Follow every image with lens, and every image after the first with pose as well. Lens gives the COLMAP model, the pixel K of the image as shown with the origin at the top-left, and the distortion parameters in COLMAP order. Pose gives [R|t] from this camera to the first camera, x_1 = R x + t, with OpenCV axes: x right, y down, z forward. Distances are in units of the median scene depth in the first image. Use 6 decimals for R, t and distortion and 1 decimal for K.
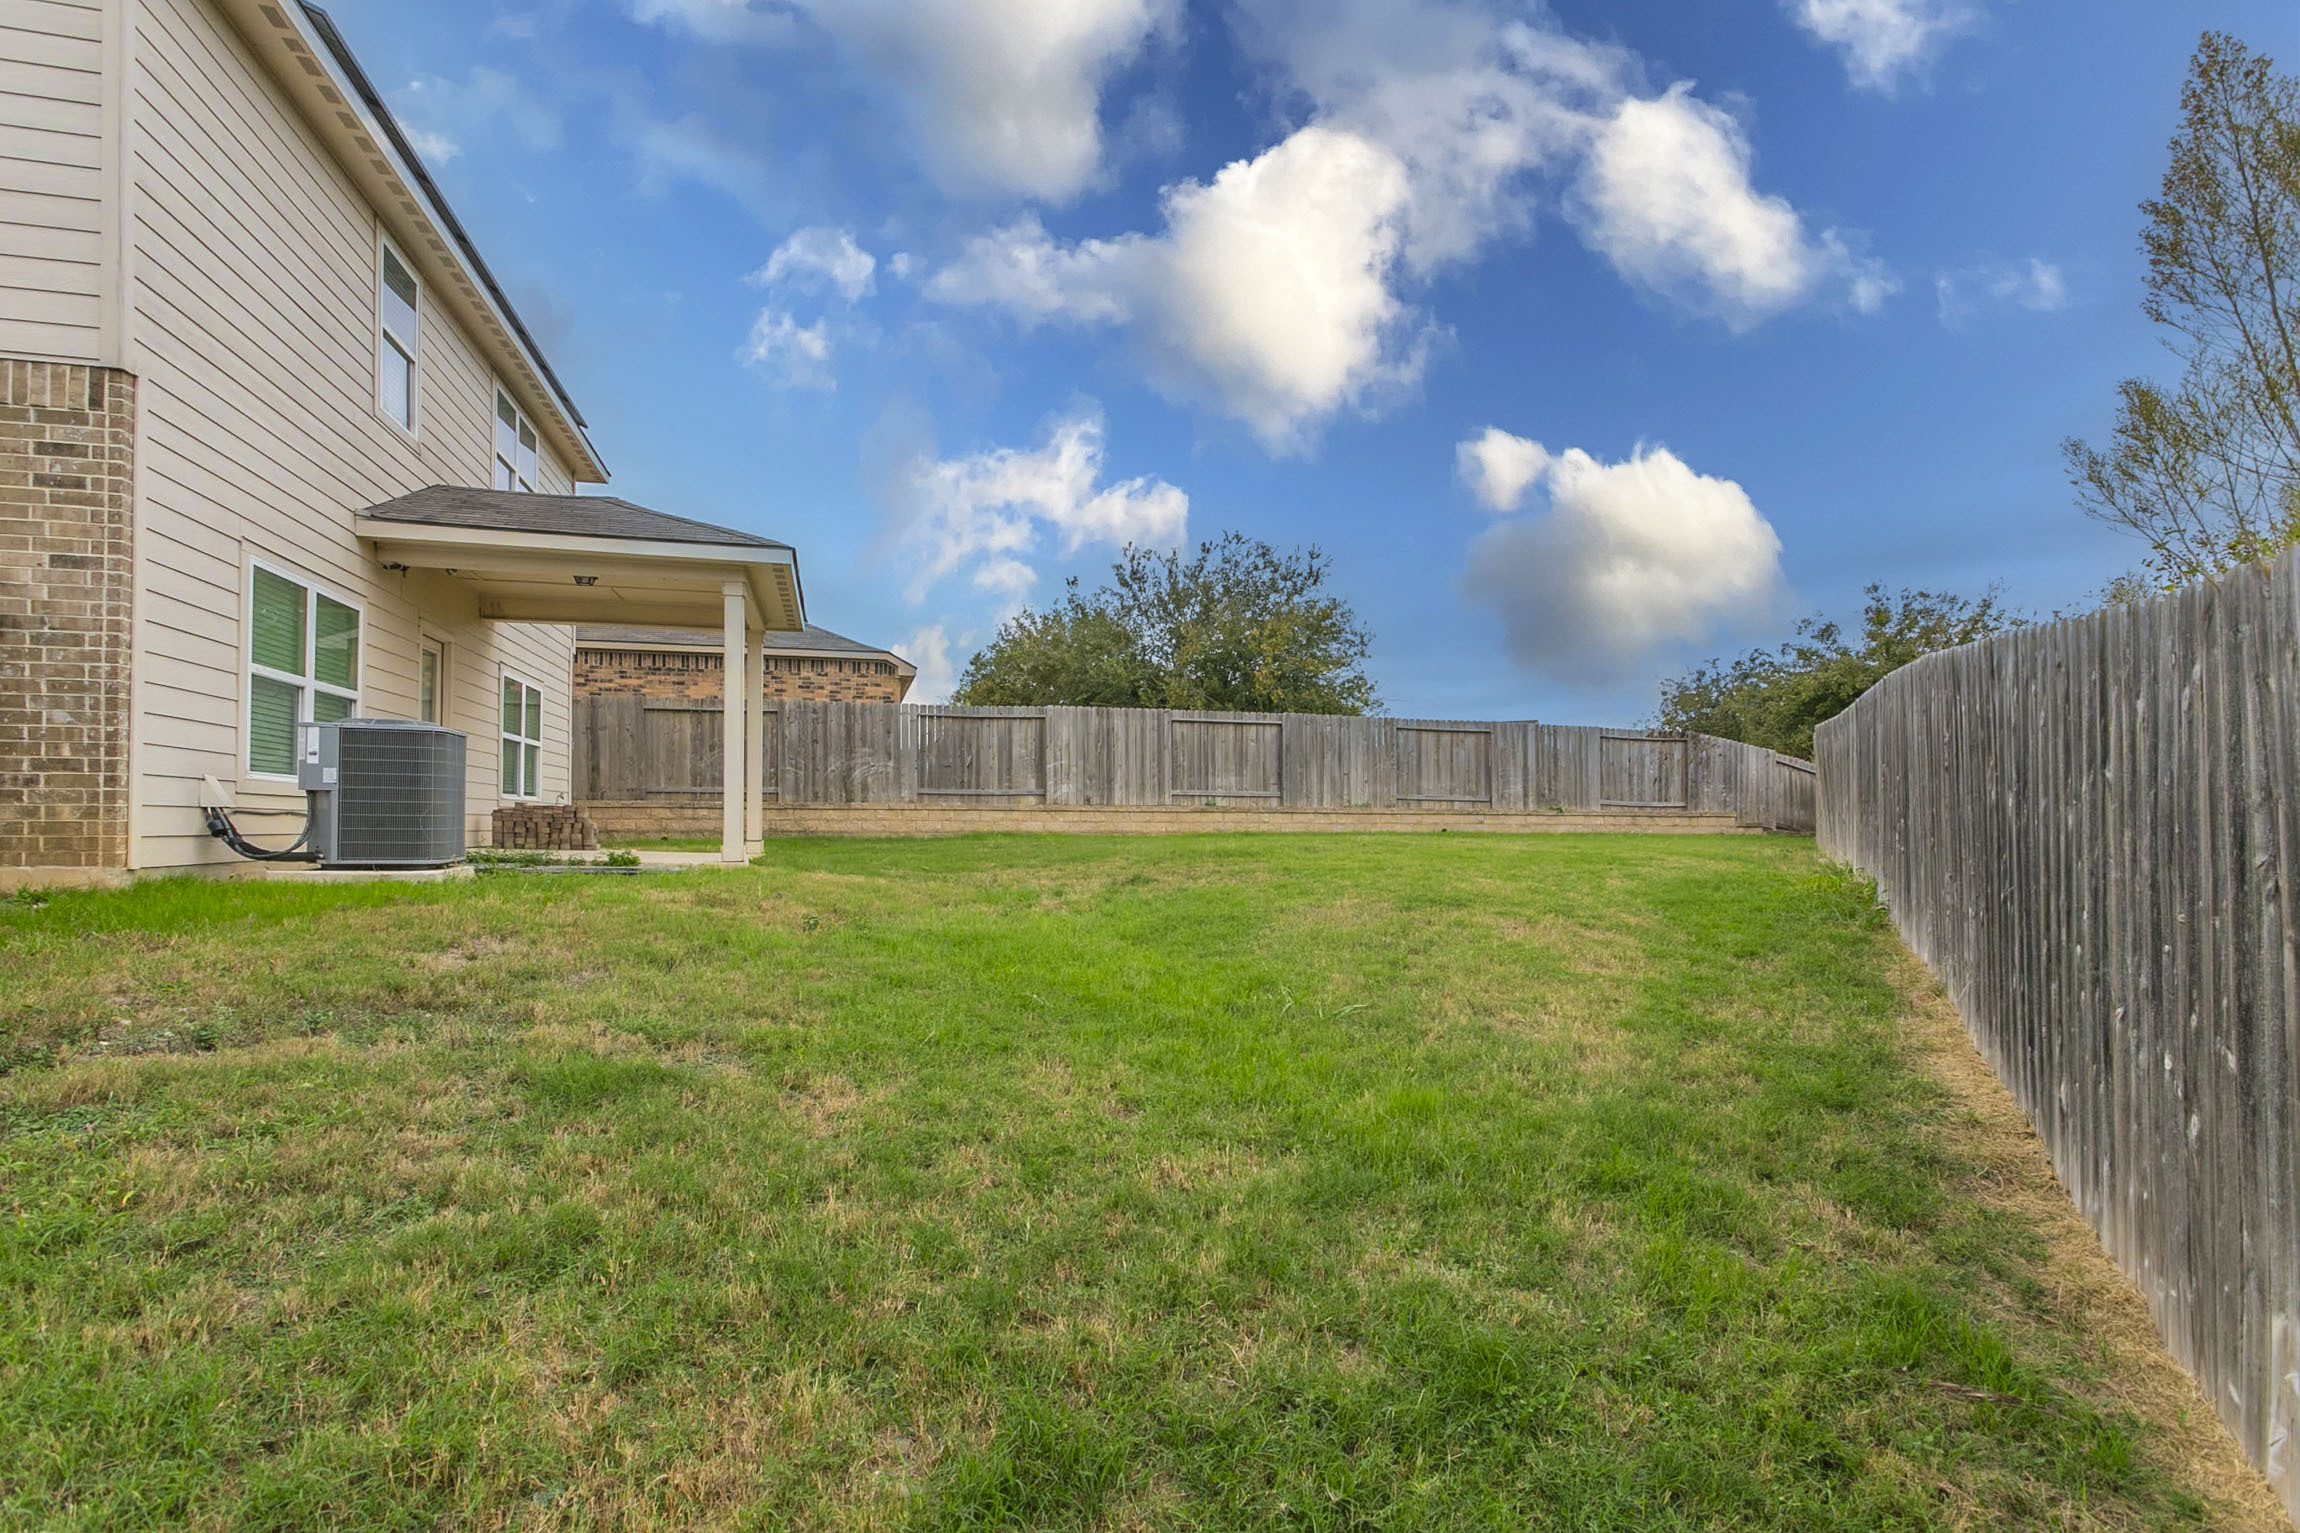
lens RADIAL K [[1102.0, 0, 1134.6], [0, 1102.0, 806.7], [0, 0, 1]] dist [0.000499, -0.000004]
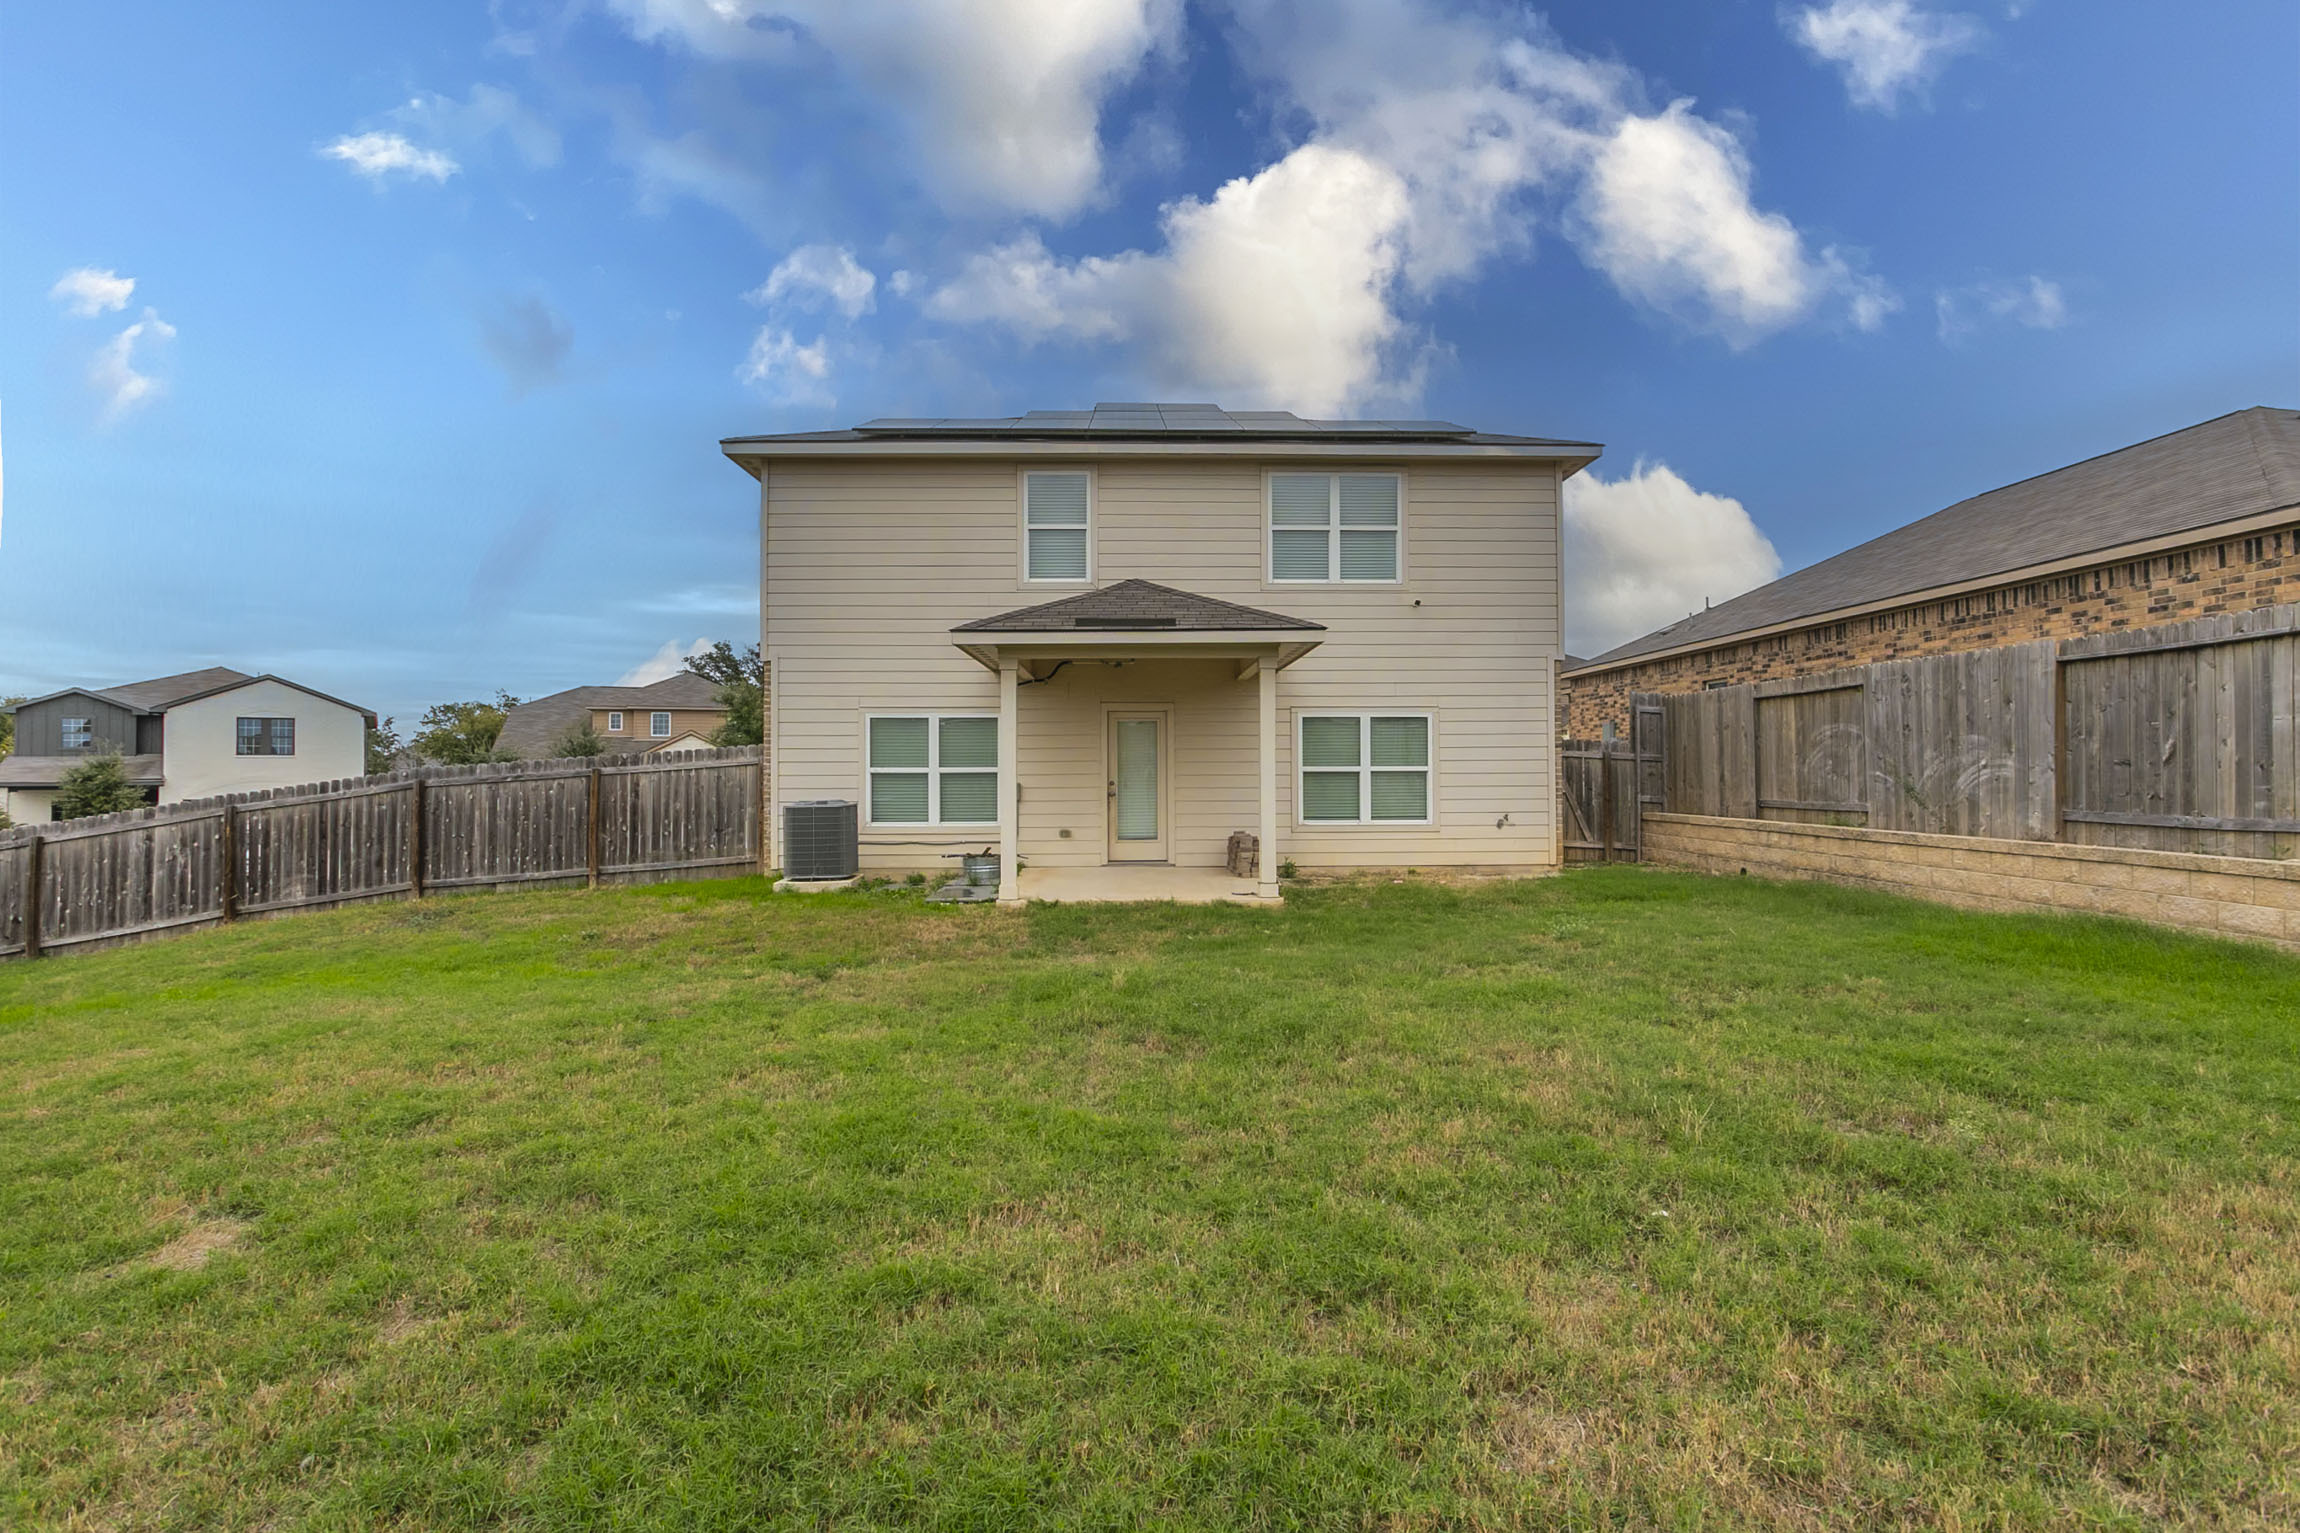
lens RADIAL K [[1102.0, 0, 1160.0], [0, 1102.0, 757.7], [0, 0, 1]] dist [0.000499, -0.000004]
pose [[-0.224520, -0.014632, -0.974360, 0.349657], [0.016851, 0.999679, -0.018895, -0.035053], [0.974324, -0.020661, -0.224201, 0.671910]]
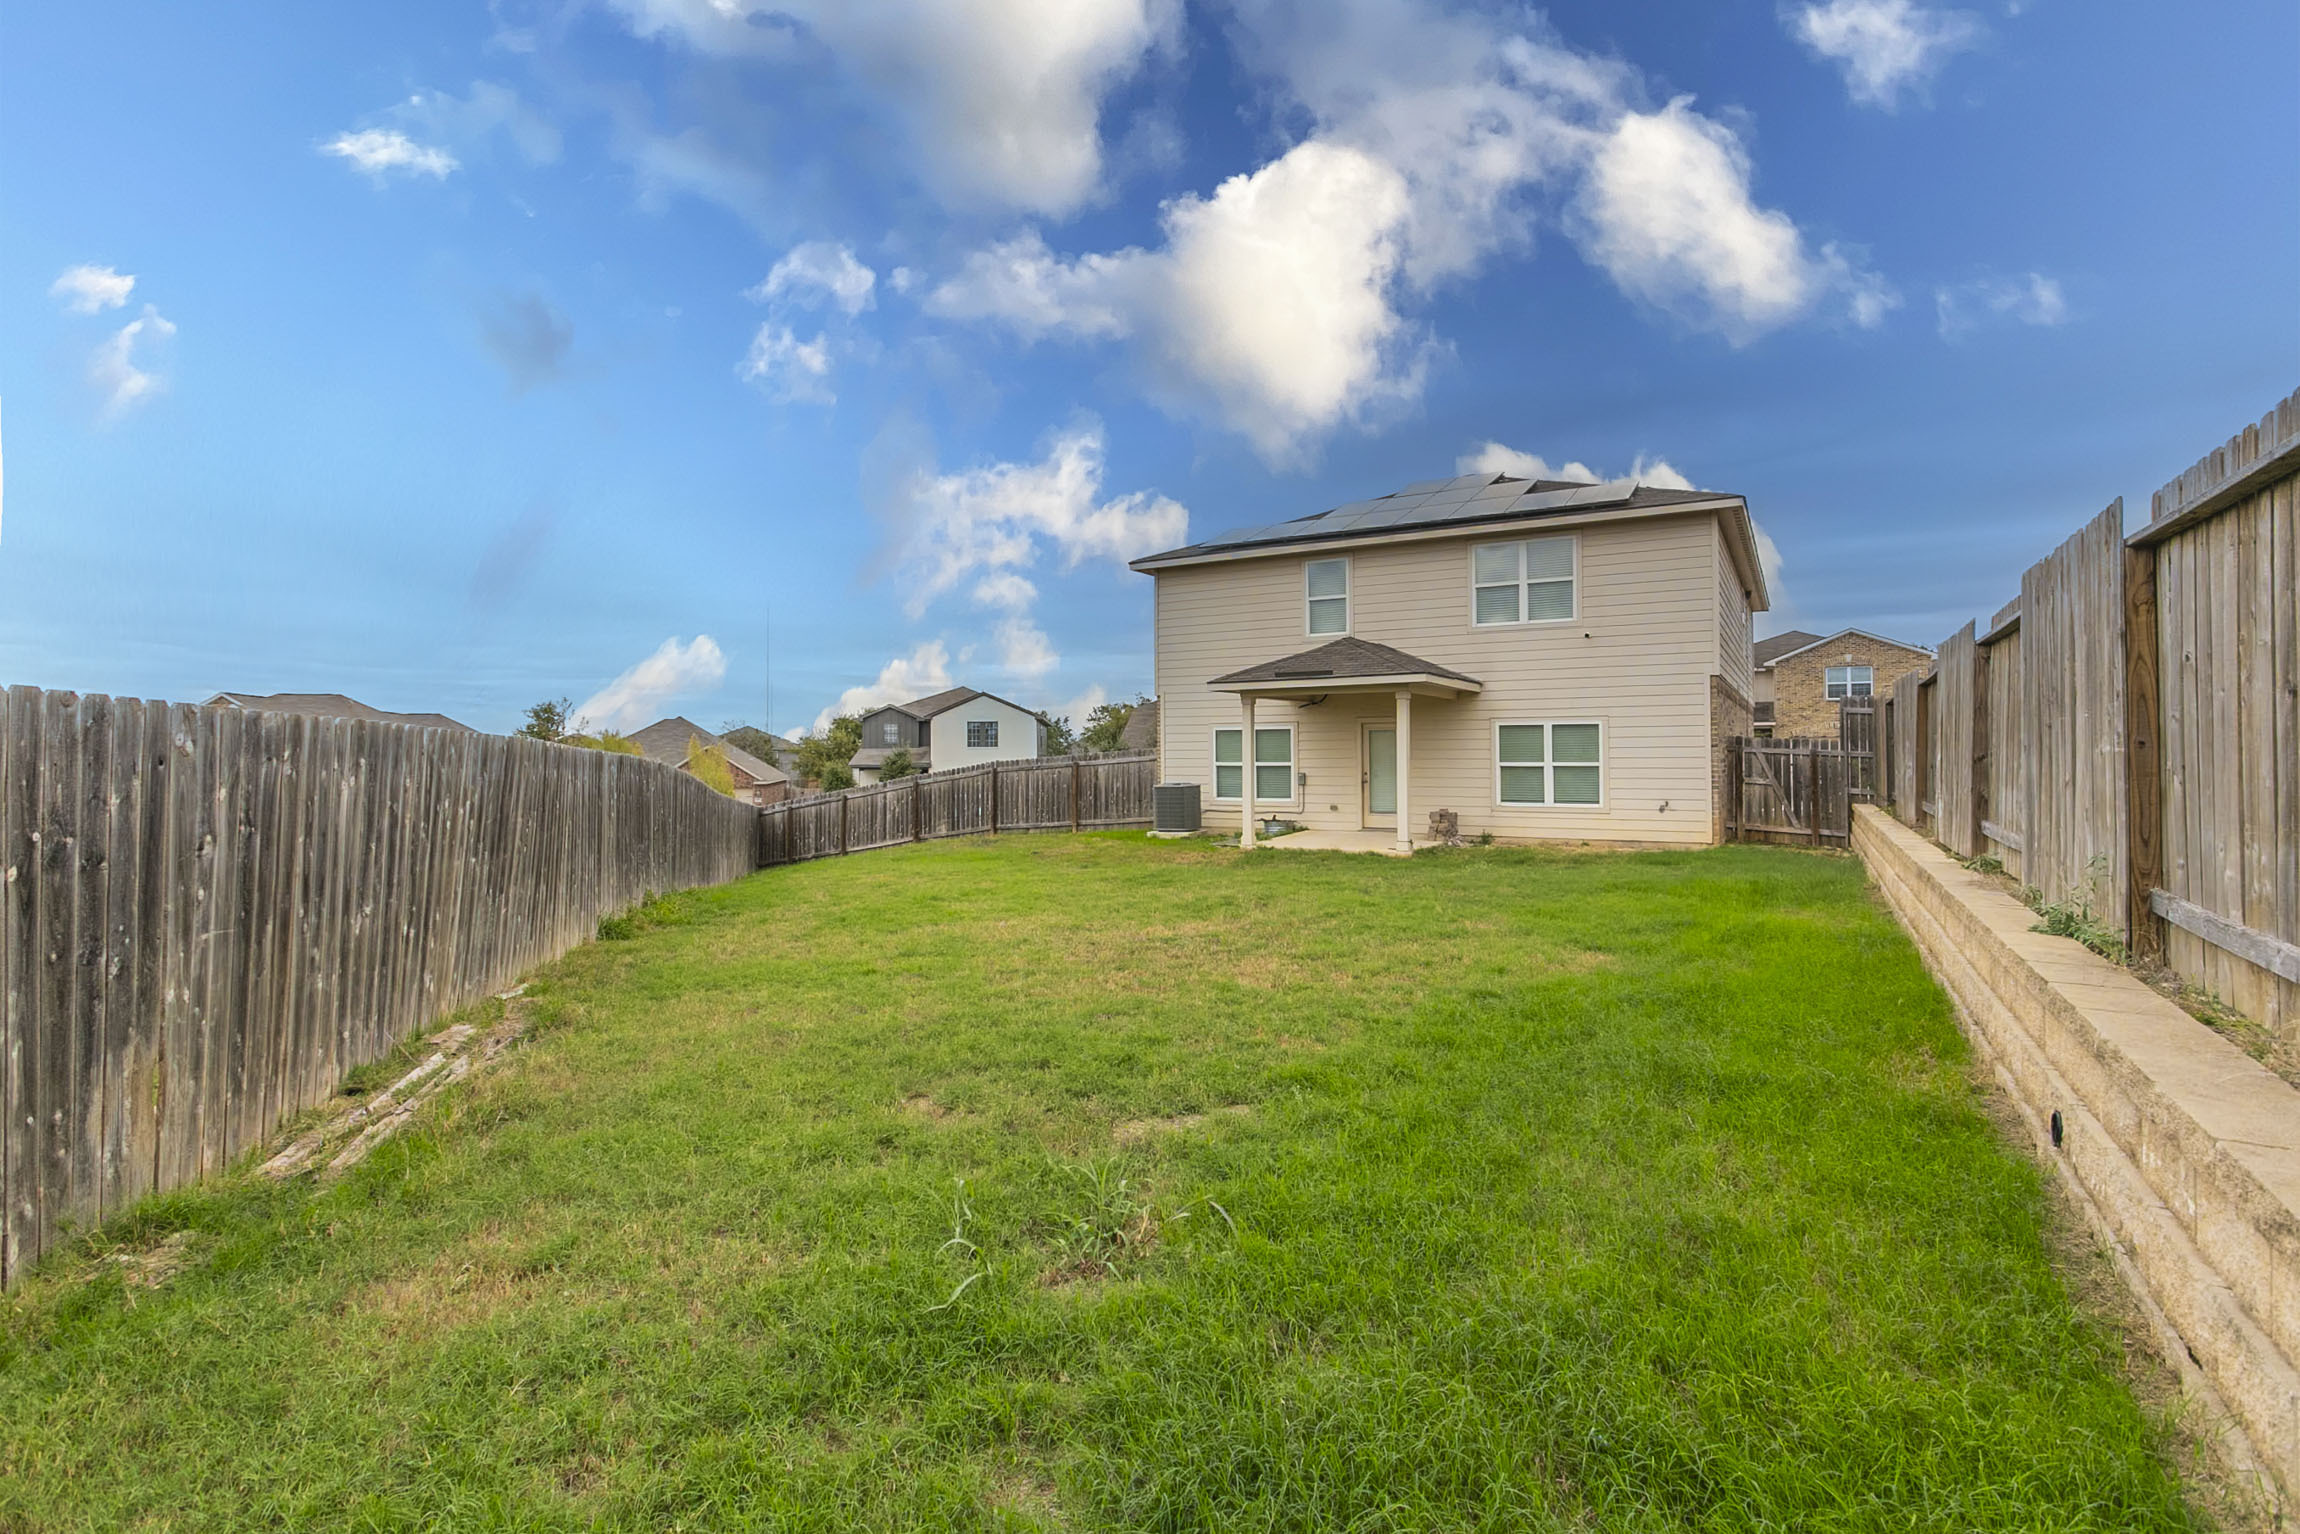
lens RADIAL K [[1102.0, 0, 1142.2], [0, 1102.0, 768.1], [0, 0, 1]] dist [0.000499, -0.000004]
pose [[-0.717431, 0.007051, -0.696594, 0.518224], [0.011519, 0.999932, -0.001743, -0.038045], [0.696535, -0.009275, -0.717463, 1.062664]]
